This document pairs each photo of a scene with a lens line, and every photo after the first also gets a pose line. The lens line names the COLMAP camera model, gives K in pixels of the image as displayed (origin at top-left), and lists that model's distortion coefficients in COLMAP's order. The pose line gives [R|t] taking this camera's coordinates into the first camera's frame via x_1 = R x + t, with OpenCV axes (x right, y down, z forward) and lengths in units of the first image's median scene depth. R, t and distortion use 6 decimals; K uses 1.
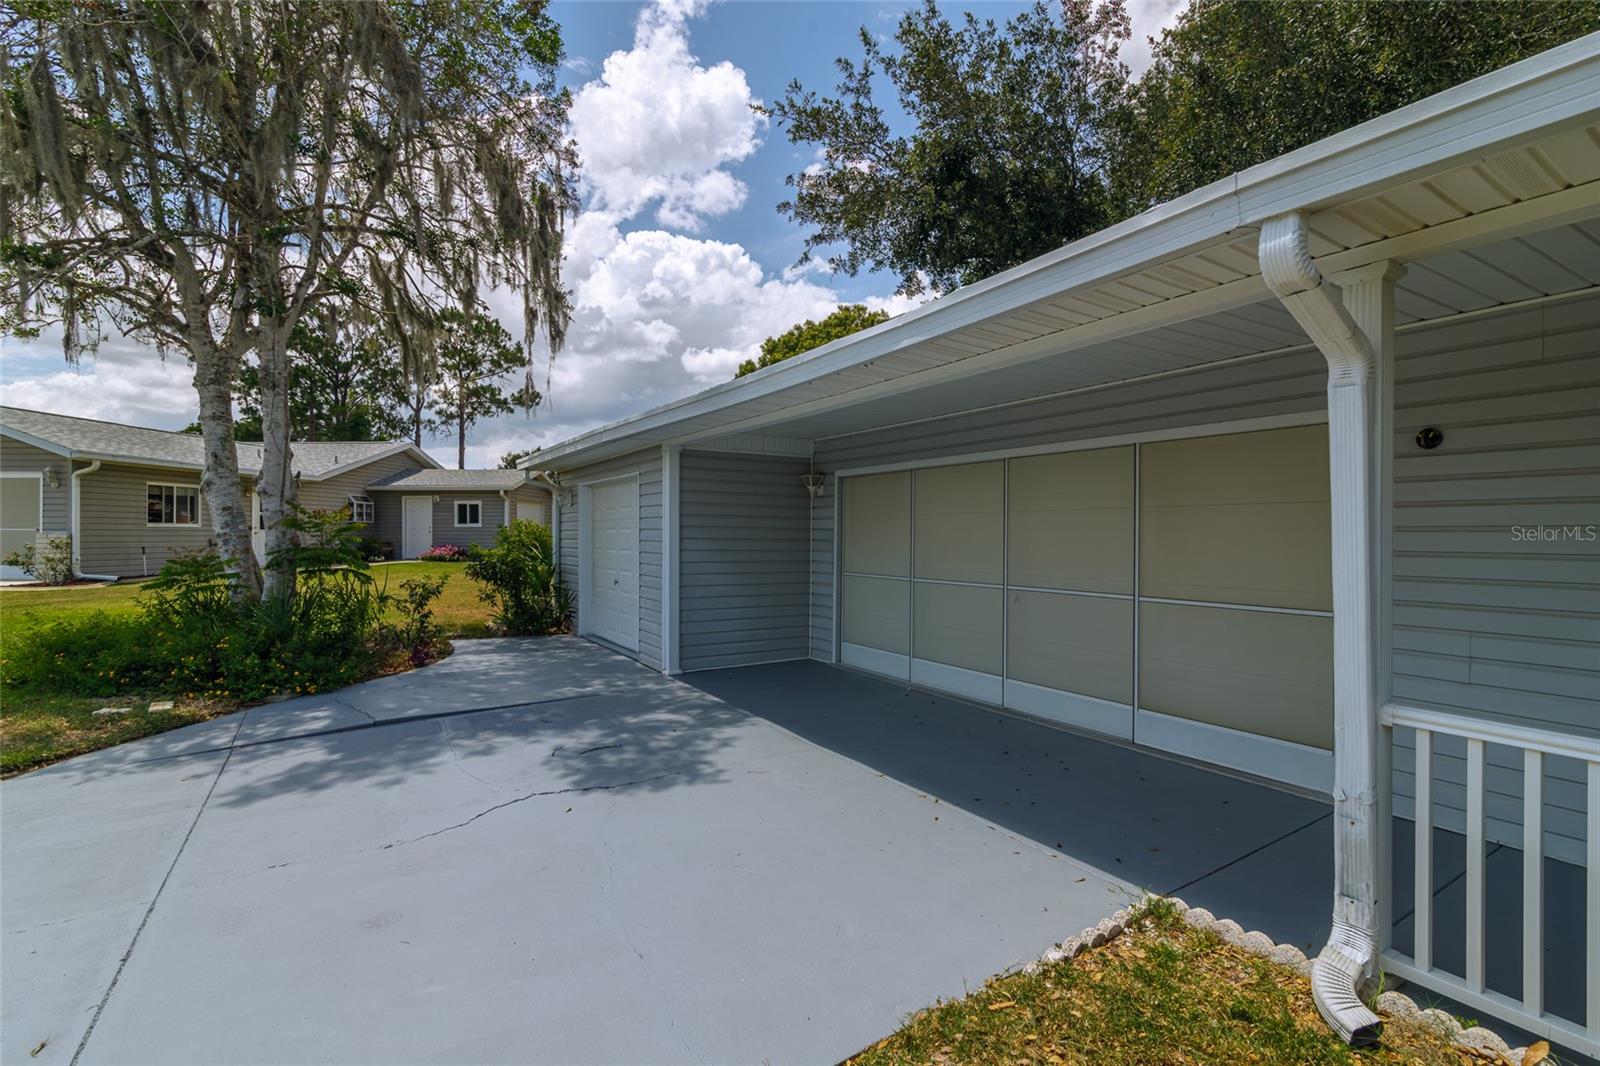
lens RADIAL K [[721.8, 0, 792.0], [0, 721.8, 542.0], [0, 0, 1]] dist [0.000236, -0.001085]
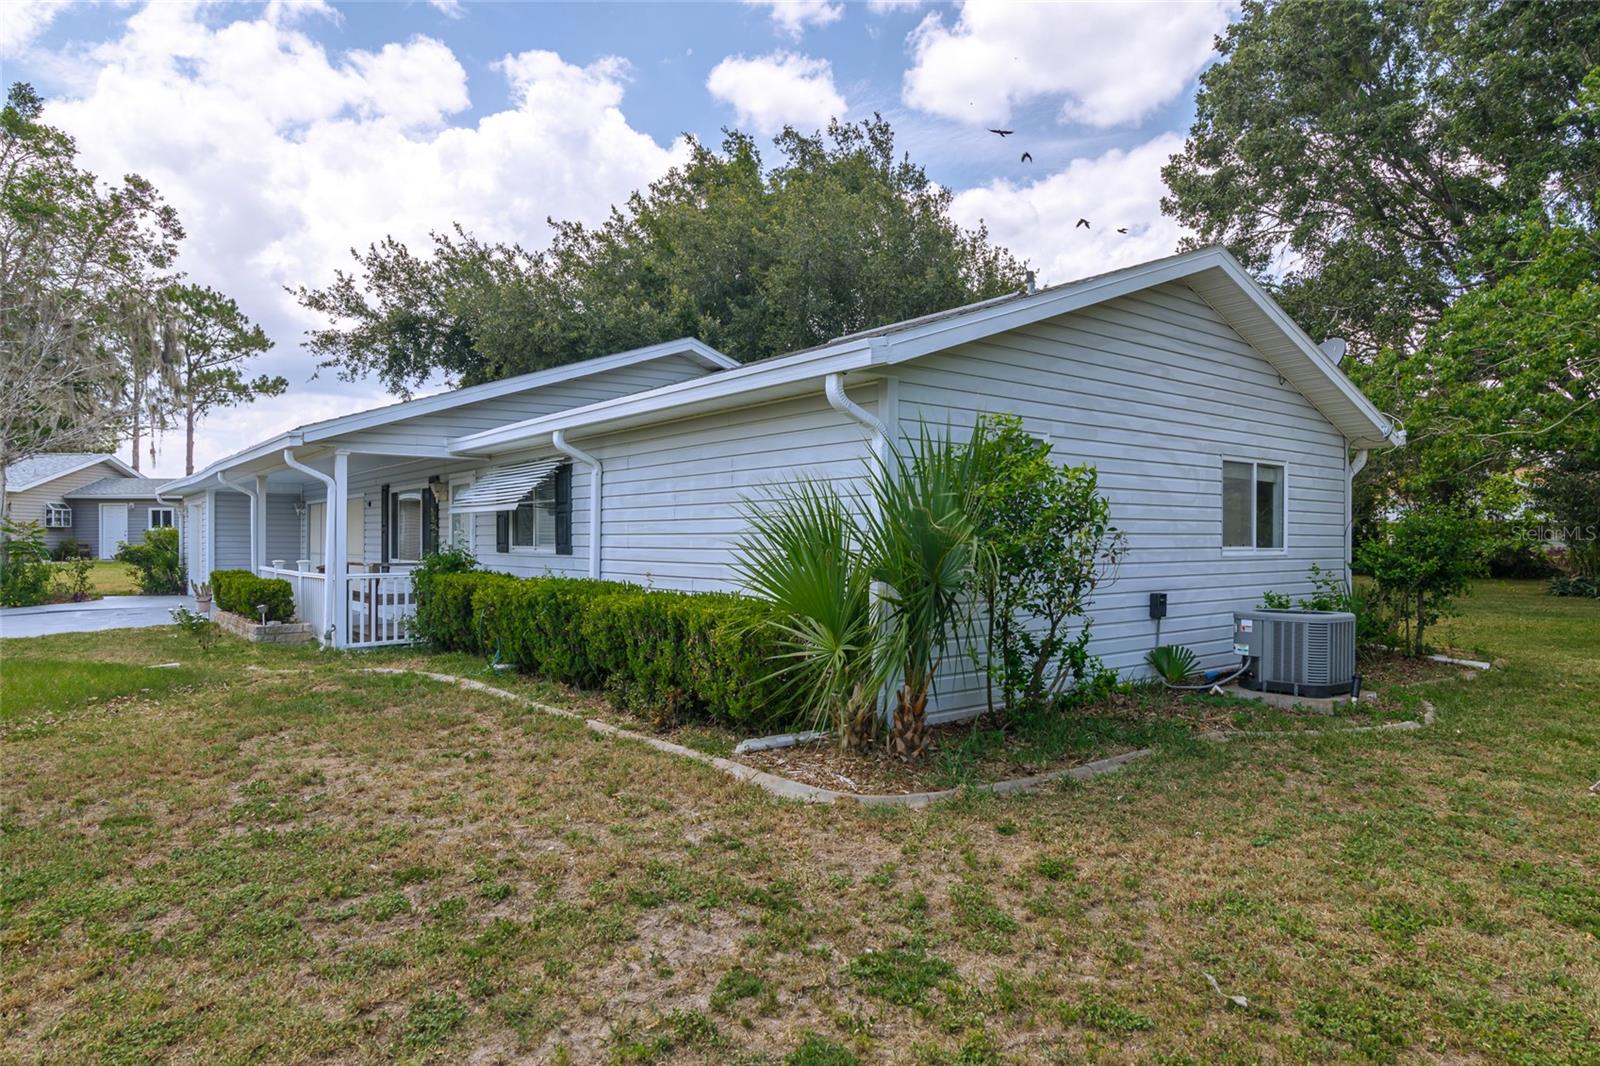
lens RADIAL K [[957.9, 0, 803.8], [0, 957.9, 529.6], [0, 0, 1]] dist [0.000332, -0.000020]
pose [[0.994017, -0.007681, 0.108954, 0.356310], [0.009603, 0.999807, -0.017121, 0.012458], [-0.108801, 0.018065, 0.993899, -0.551985]]
